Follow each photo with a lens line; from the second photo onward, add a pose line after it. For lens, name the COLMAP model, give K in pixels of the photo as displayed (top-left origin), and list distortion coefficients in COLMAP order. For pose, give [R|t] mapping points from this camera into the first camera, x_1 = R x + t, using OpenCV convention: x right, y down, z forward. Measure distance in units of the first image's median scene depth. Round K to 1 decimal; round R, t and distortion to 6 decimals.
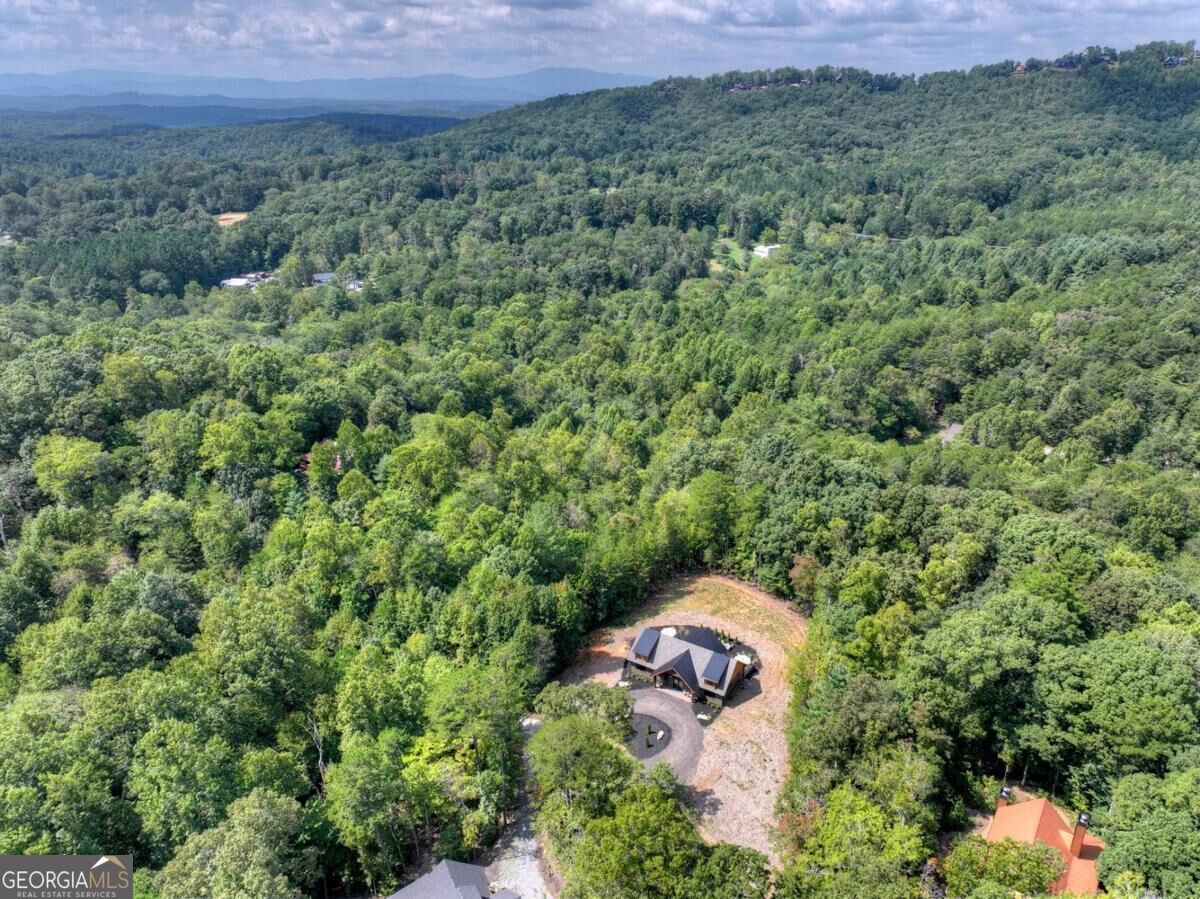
lens RADIAL K [[843.0, 0, 597.6], [0, 843.0, 451.2], [0, 0, 1]] dist [-0.002004, 0.001249]
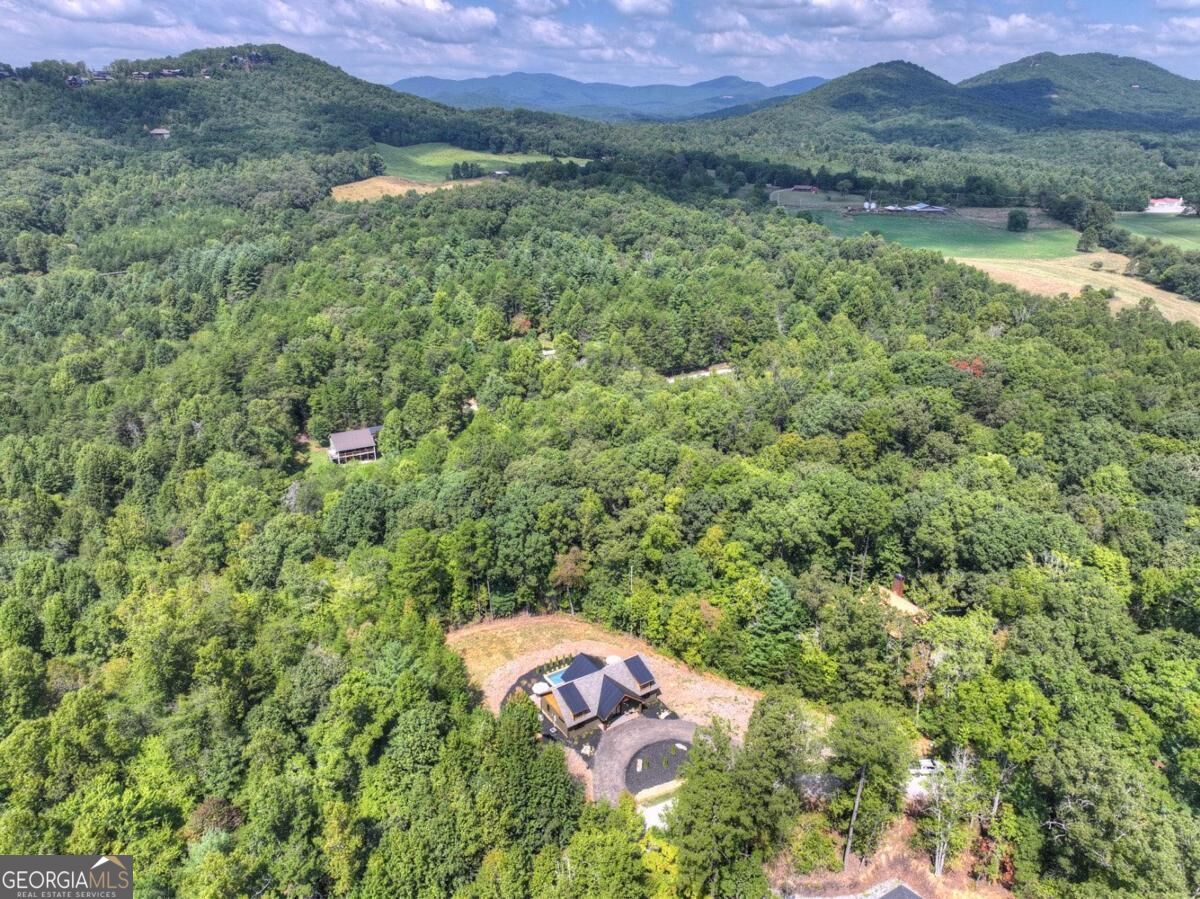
lens RADIAL K [[843.0, 0, 598.0], [0, 843.0, 447.7], [0, 0, 1]] dist [-0.002004, 0.001249]
pose [[0.351605, -0.304233, 0.885334, -0.664719], [0.325599, 0.926417, 0.189041, -0.190755], [-0.877701, 0.221797, 0.424790, 0.530350]]
